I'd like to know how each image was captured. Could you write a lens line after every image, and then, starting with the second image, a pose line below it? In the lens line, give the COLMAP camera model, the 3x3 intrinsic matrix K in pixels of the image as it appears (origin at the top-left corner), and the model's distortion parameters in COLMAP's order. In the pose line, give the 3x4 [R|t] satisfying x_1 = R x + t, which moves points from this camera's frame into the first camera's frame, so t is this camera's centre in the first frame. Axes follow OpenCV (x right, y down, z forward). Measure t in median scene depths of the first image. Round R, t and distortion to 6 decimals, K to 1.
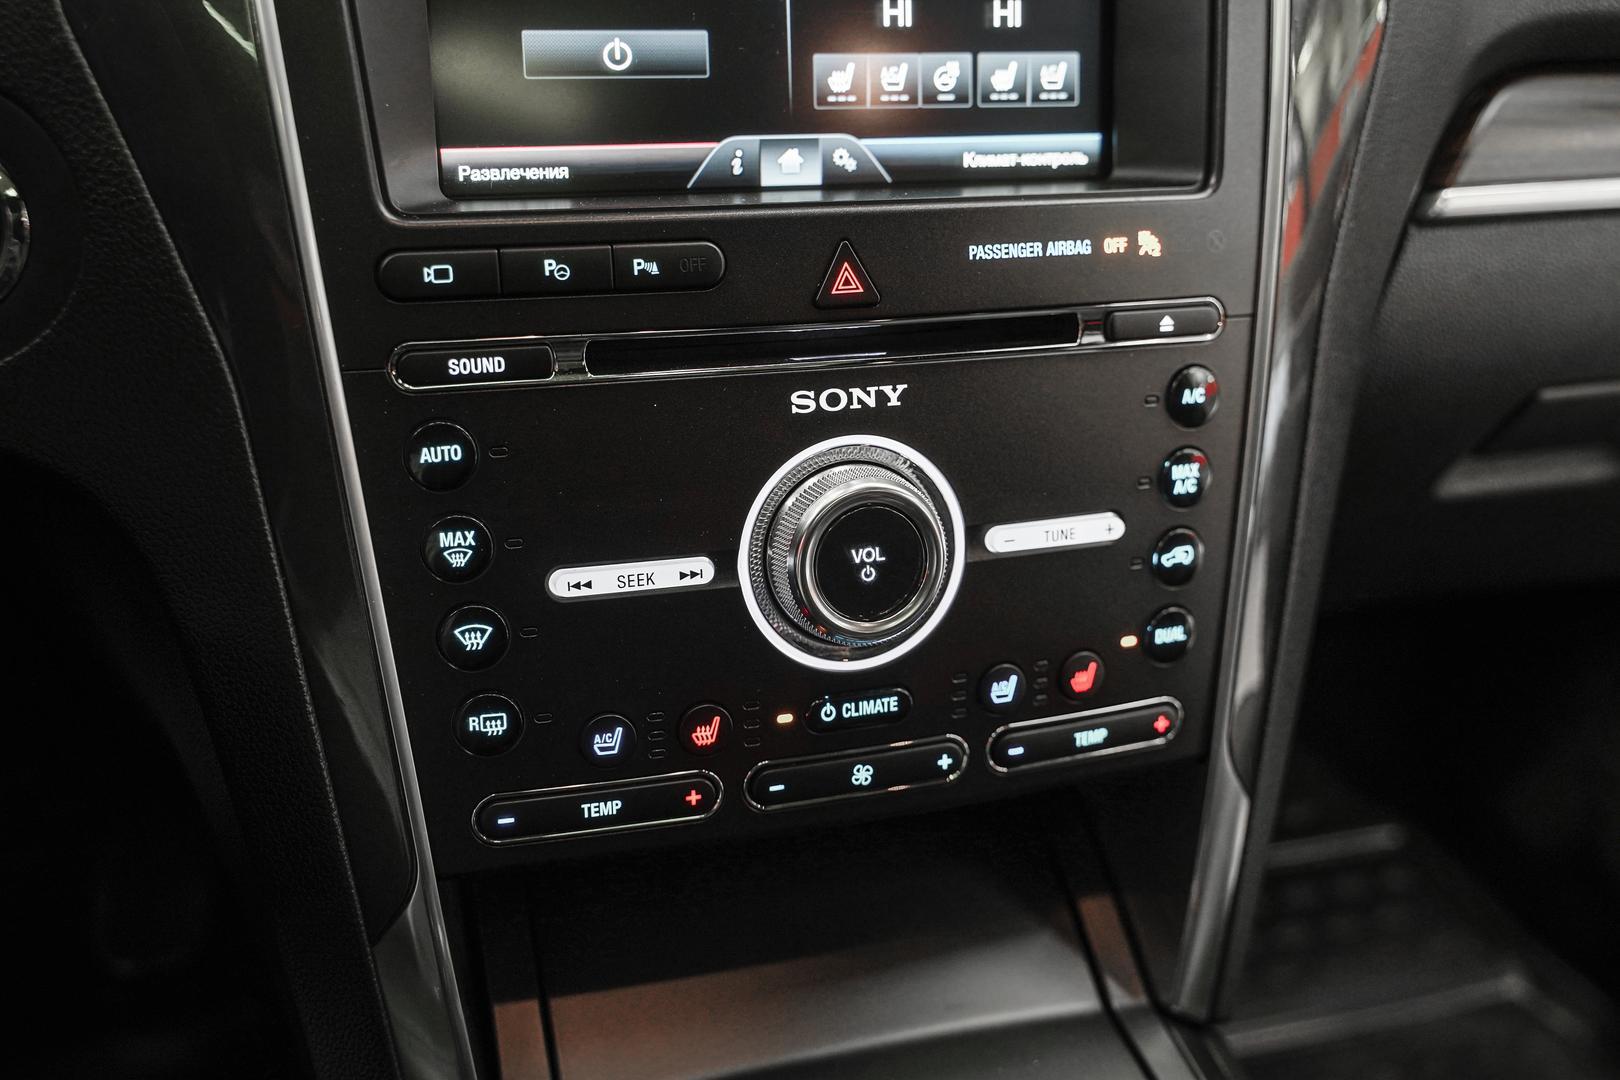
lens RADIAL K [[1582.1, 0, 821.6], [0, 1582.1, 538.0], [0, 0, 1]] dist [0.007155, 0.000000]
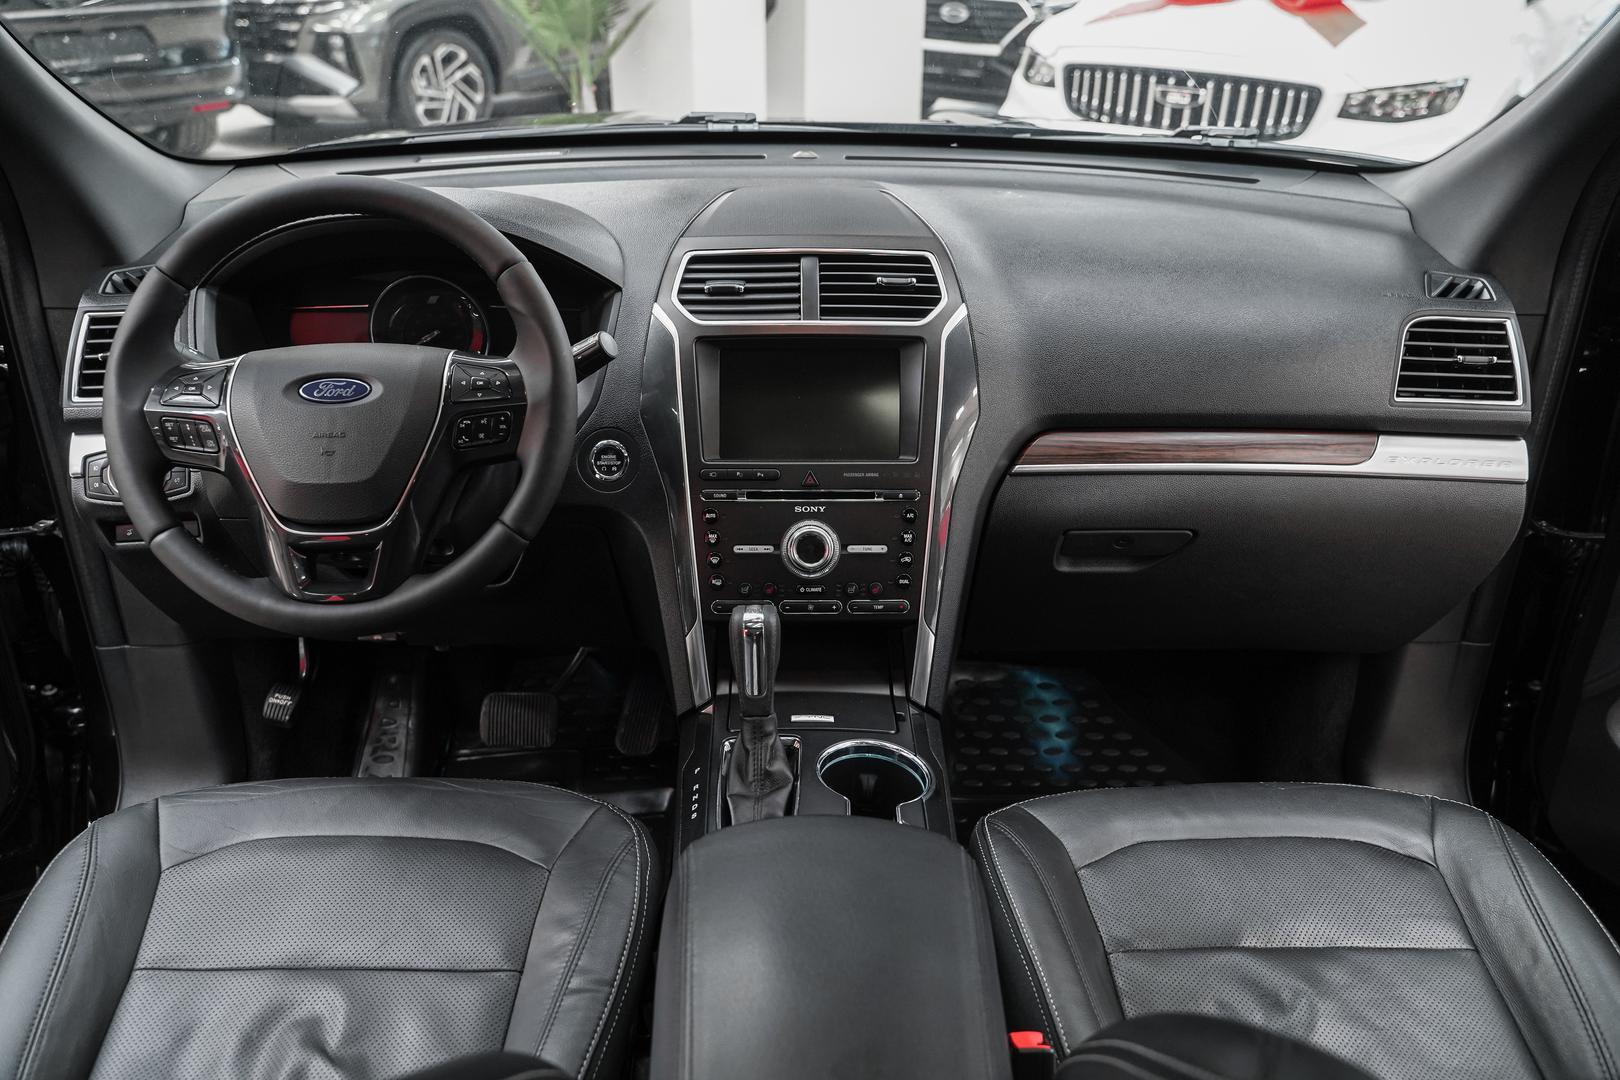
lens RADIAL K [[1303.3, 0, 809.8], [0, 1303.3, 546.1], [0, 0, 1]] dist [-0.012074, 0.001187]
pose [[0.953366, 0.036943, -0.299548, 0.972135], [-0.089432, 0.982487, -0.163464, 0.523749], [0.288263, 0.182630, 0.939974, -2.014076]]
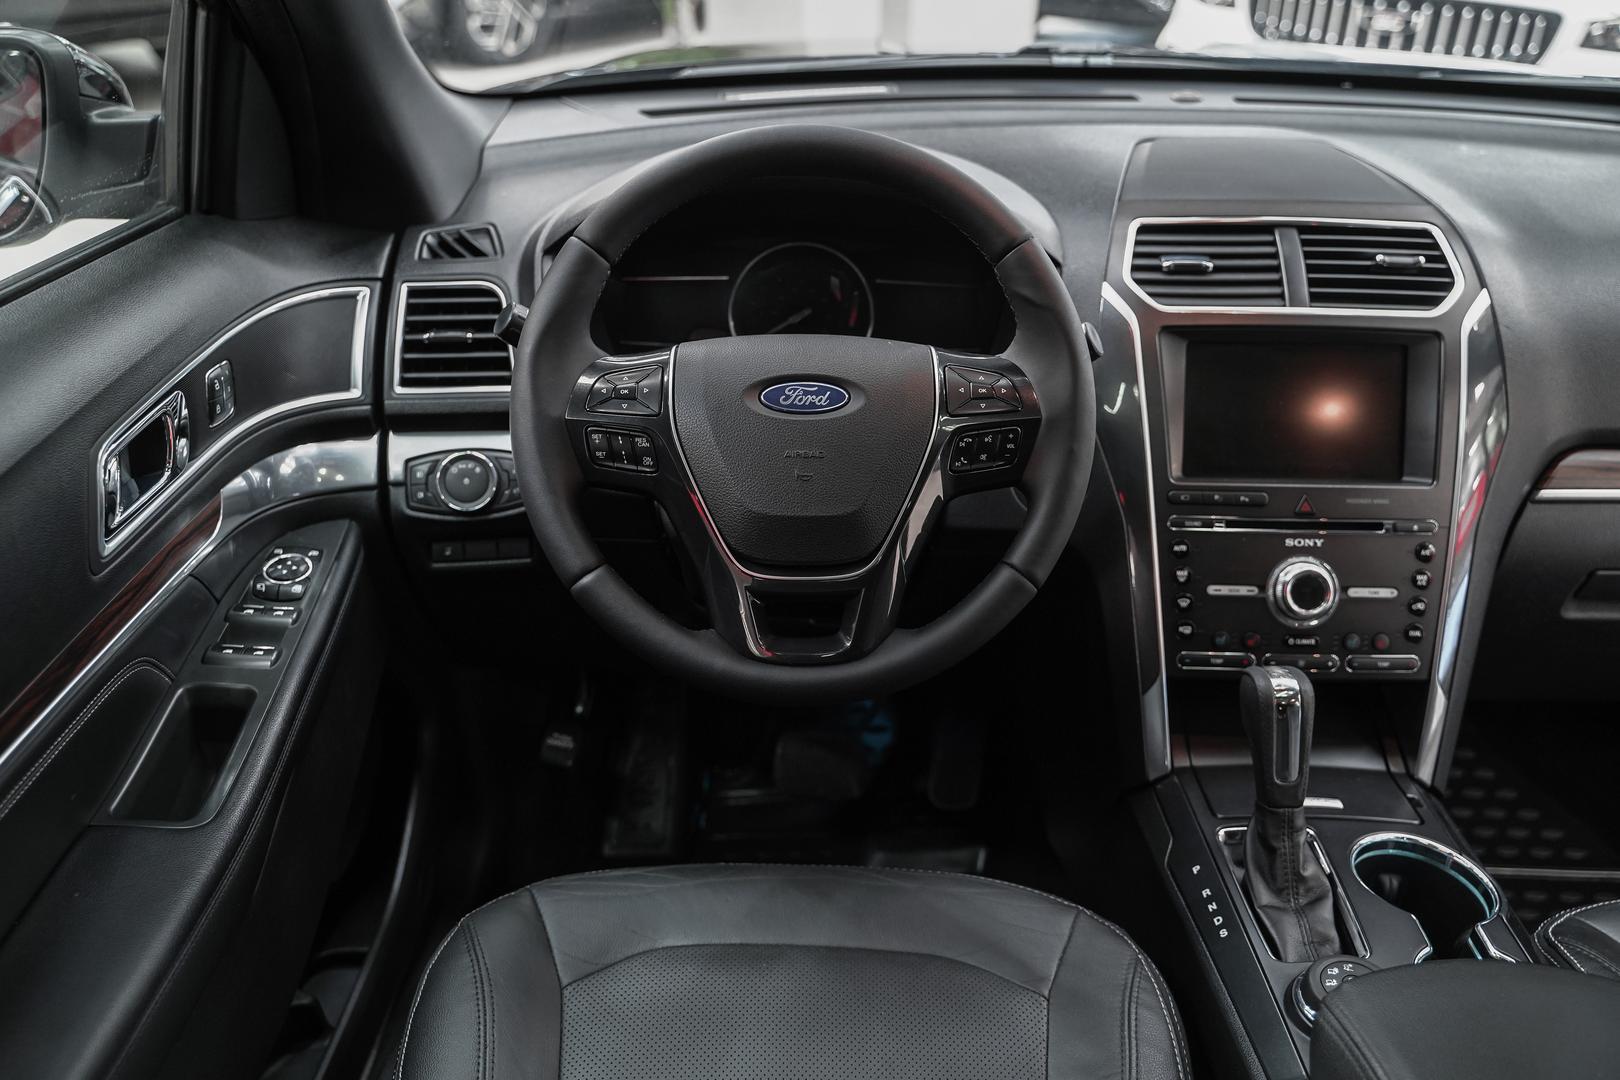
lens RADIAL K [[1430.2, 0, 801.2], [0, 1430.2, 530.8], [0, 0, 1]] dist [-0.009576, 0.002978]
pose [[0.945122, 0.059946, -0.321170, -0.017854], [-0.111879, 0.982974, -0.145761, 0.416268], [0.306964, 0.173694, 0.935737, -1.995742]]
